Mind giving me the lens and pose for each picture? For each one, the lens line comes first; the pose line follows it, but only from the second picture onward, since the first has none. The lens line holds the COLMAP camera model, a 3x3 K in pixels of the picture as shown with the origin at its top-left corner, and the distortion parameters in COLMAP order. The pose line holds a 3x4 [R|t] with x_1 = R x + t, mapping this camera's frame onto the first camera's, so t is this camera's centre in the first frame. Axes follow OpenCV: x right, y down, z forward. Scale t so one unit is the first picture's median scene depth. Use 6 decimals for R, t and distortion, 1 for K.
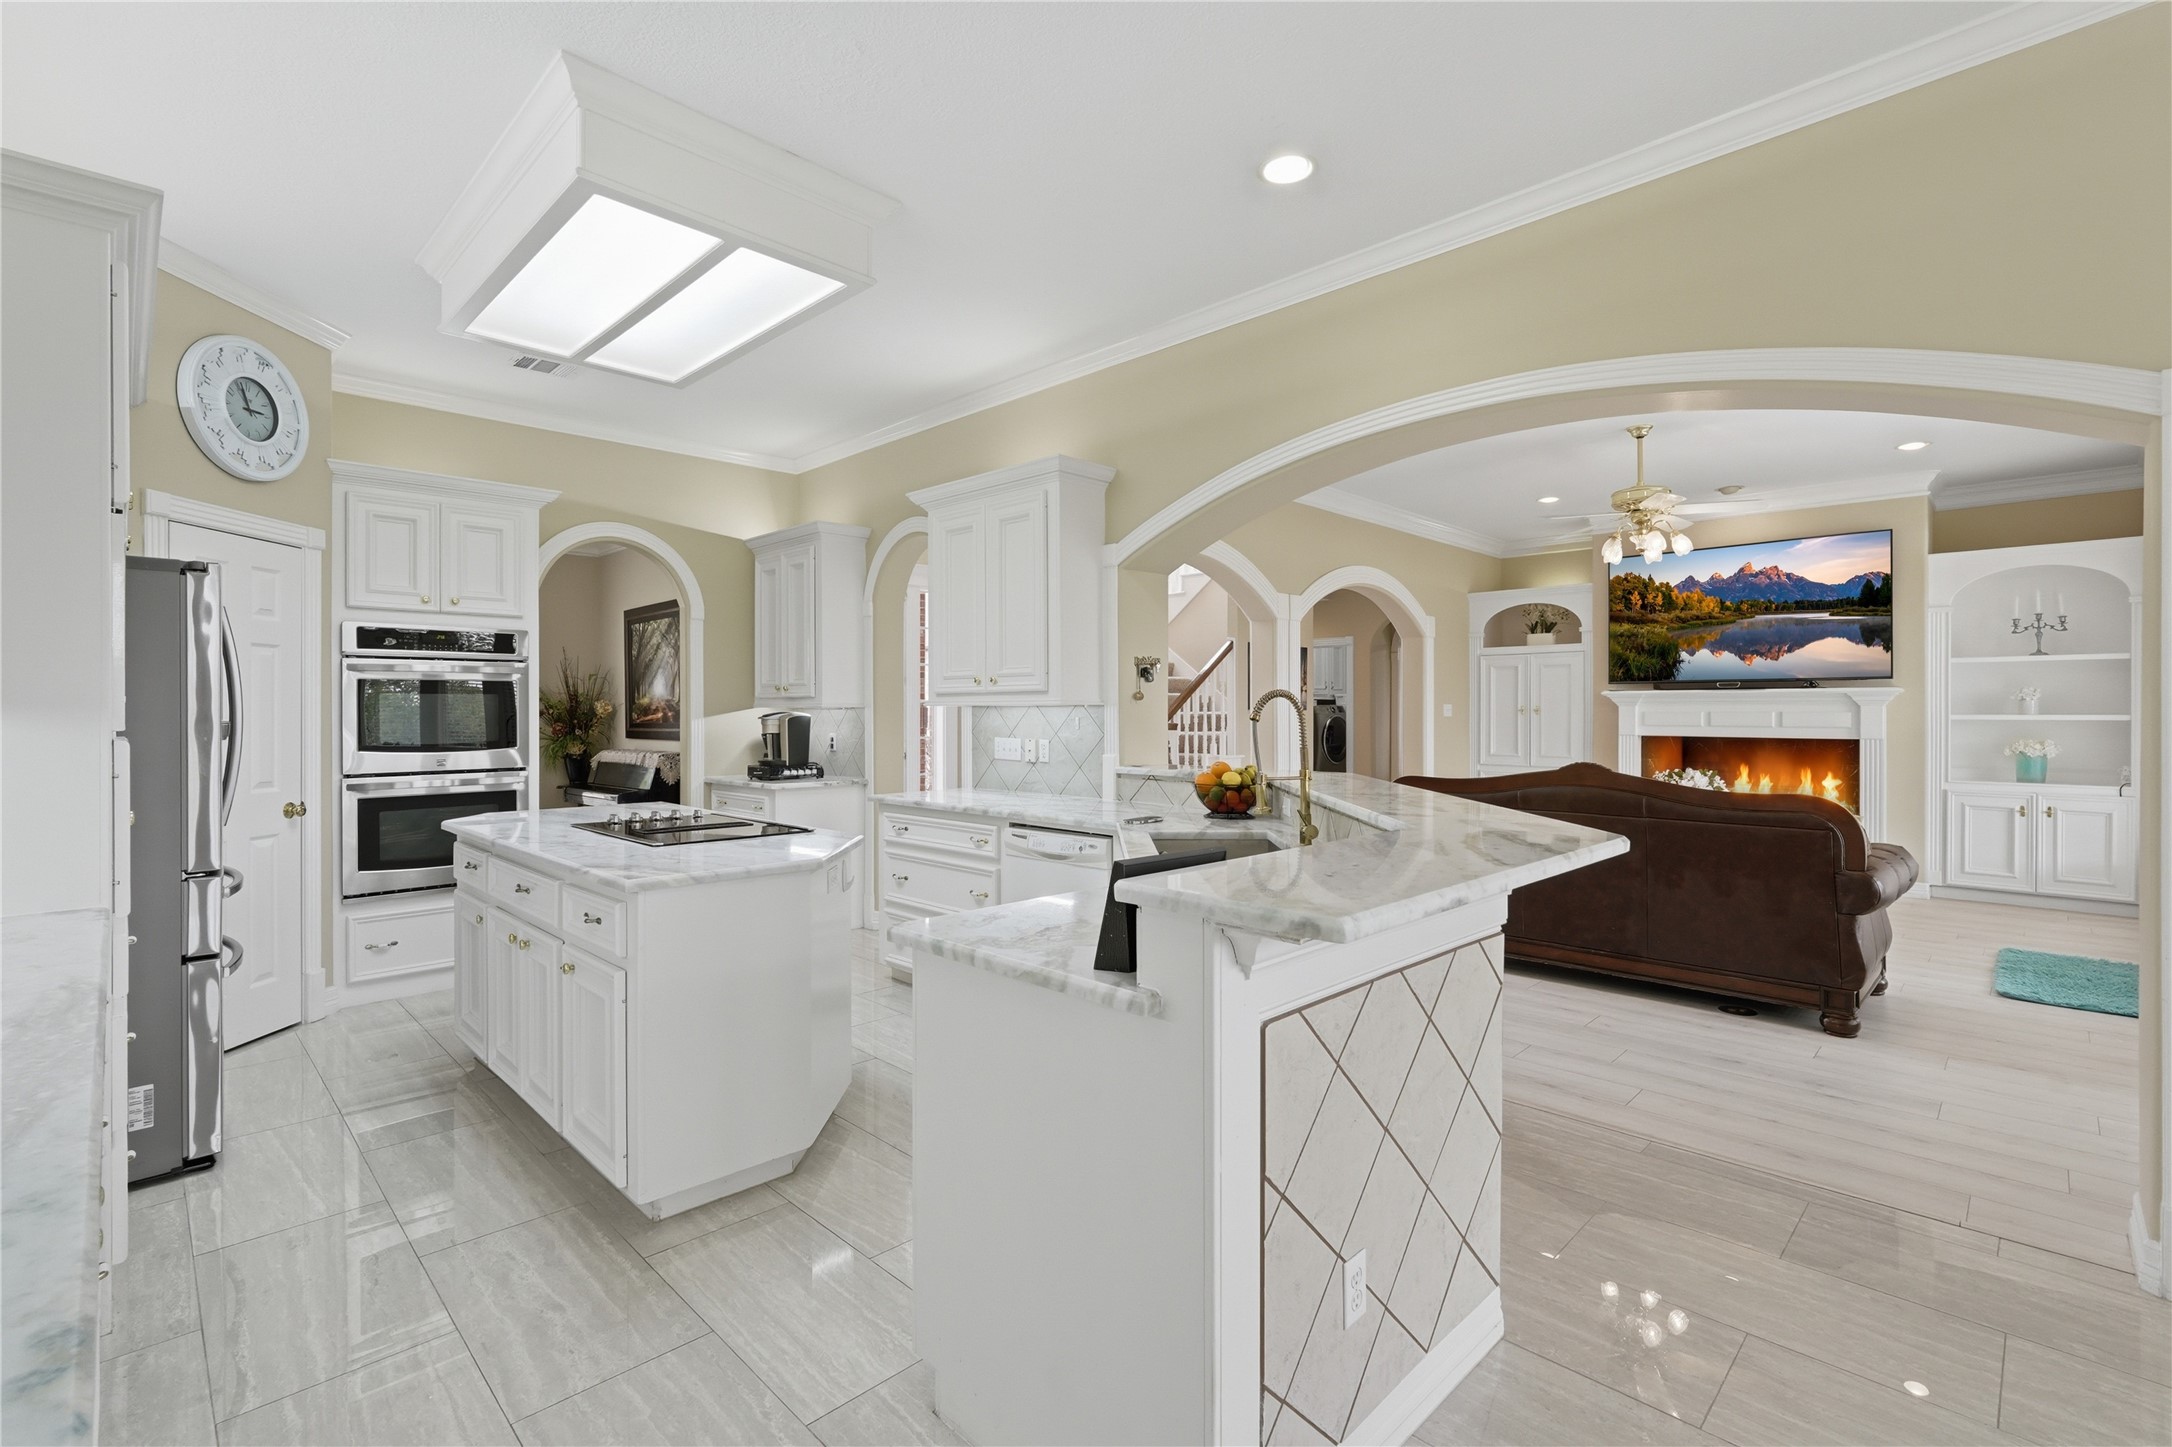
lens RADIAL K [[974.4, 0, 1089.7], [0, 974.4, 712.9], [0, 0, 1]] dist [-0.011165, 0.004461]
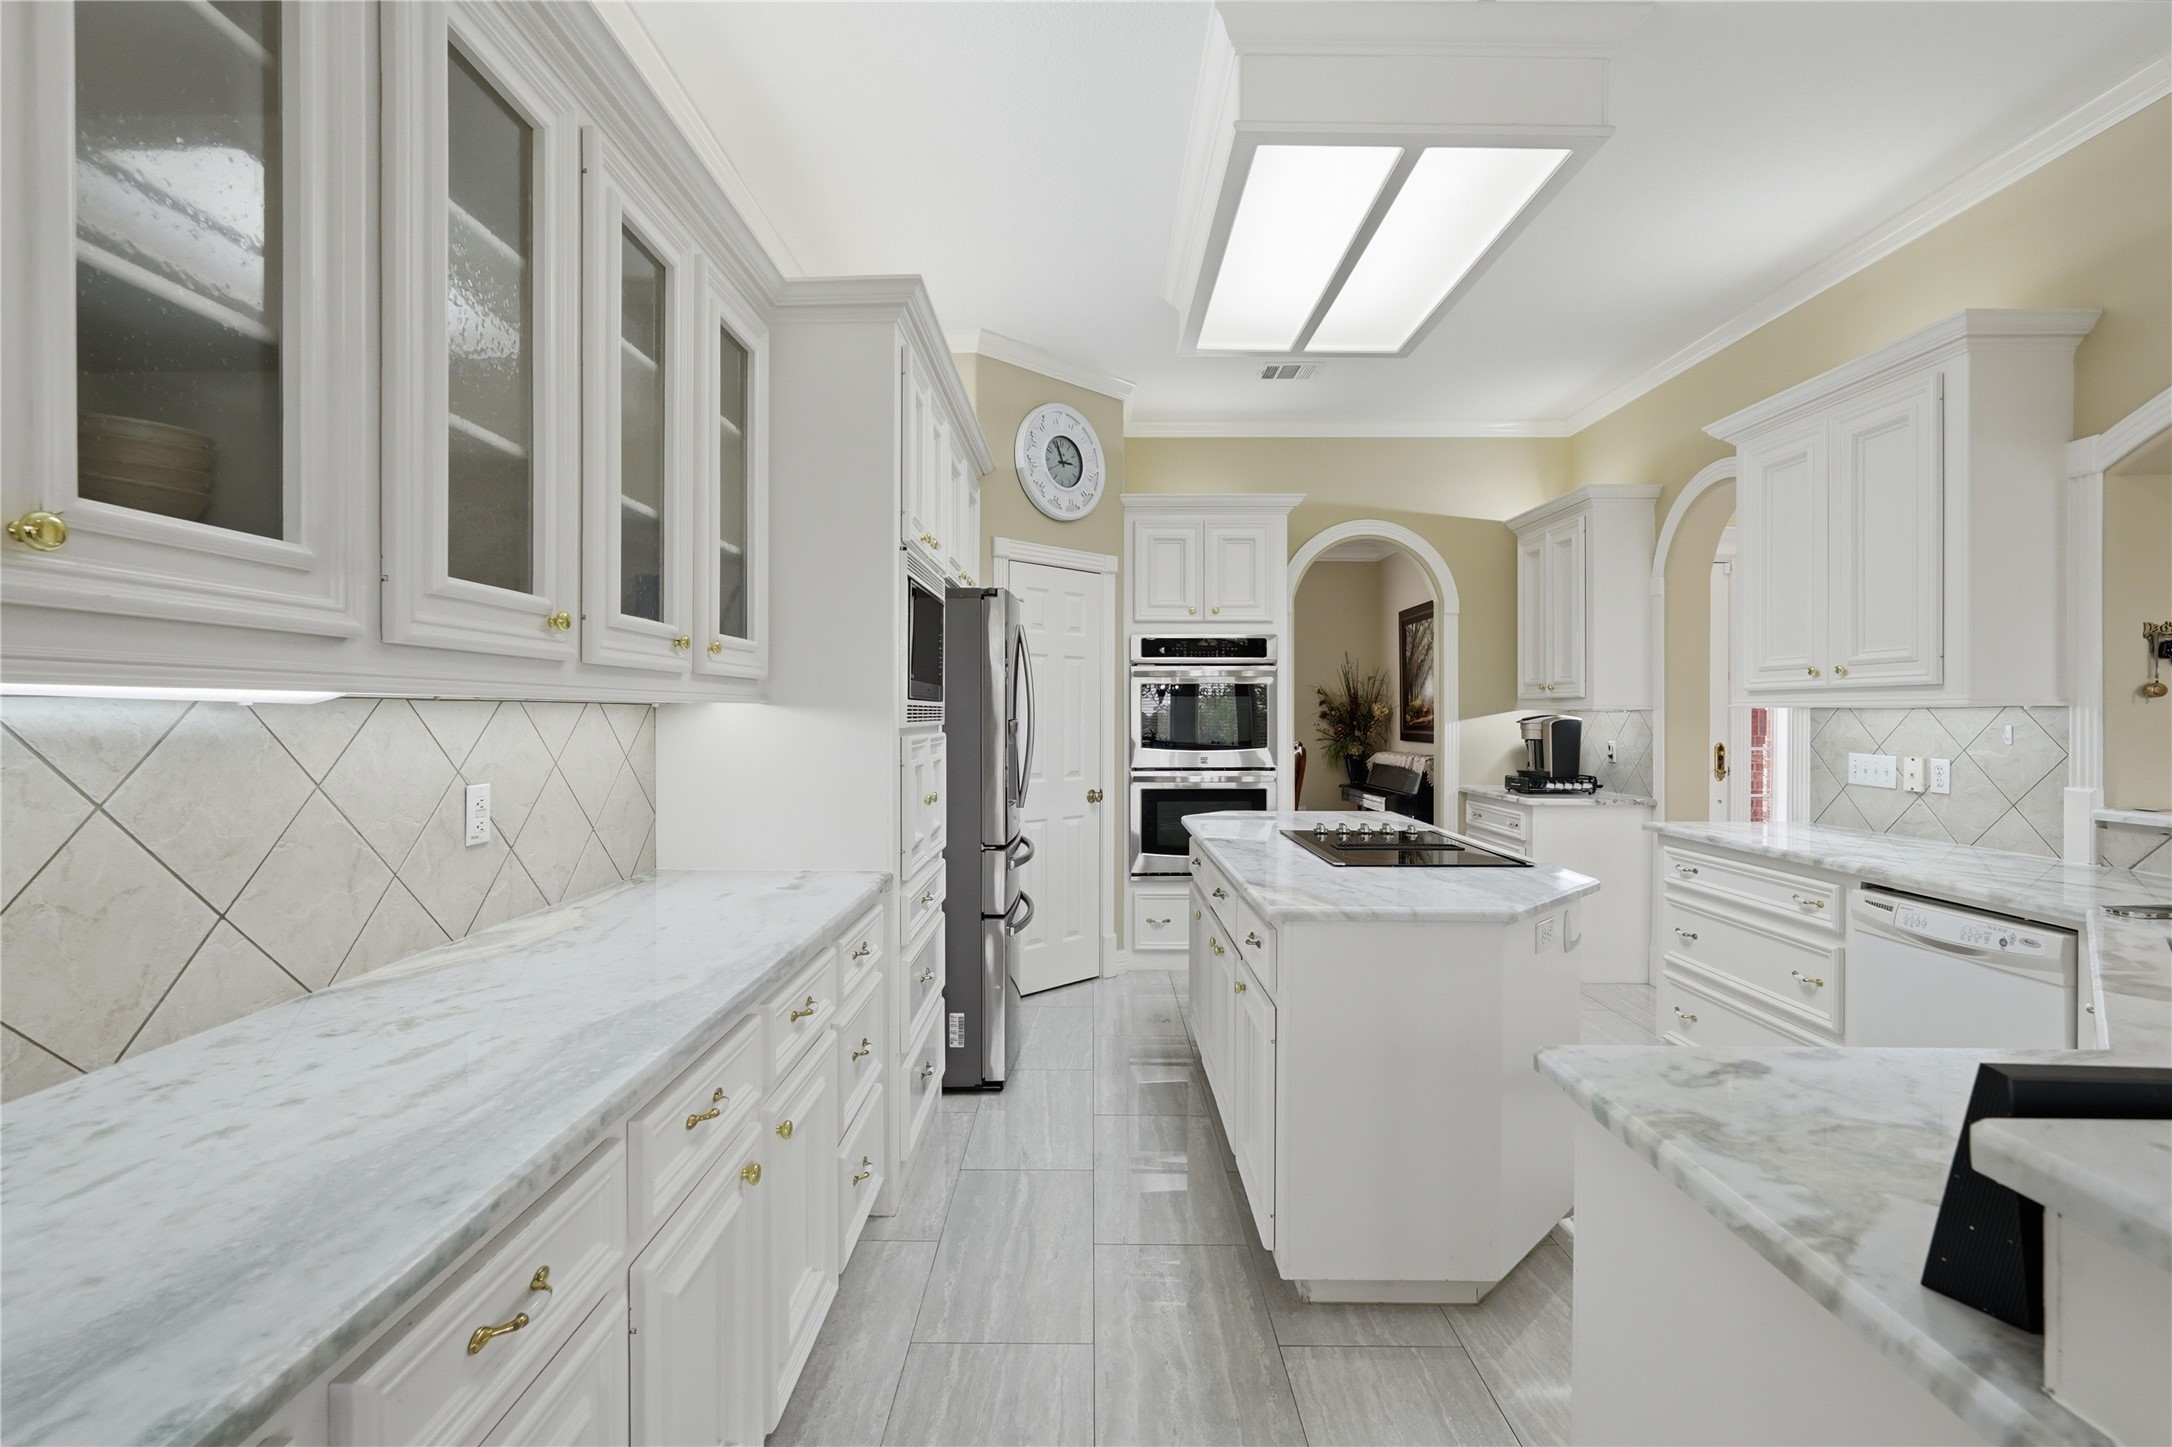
lens RADIAL K [[974.4, 0, 1086.5], [0, 974.4, 717.7], [0, 0, 1]] dist [-0.011165, 0.004461]
pose [[0.699186, 0.006578, -0.714909, 0.019576], [-0.004910, 0.999978, 0.004399, -0.000455], [0.714923, 0.000435, 0.699203, 0.150589]]
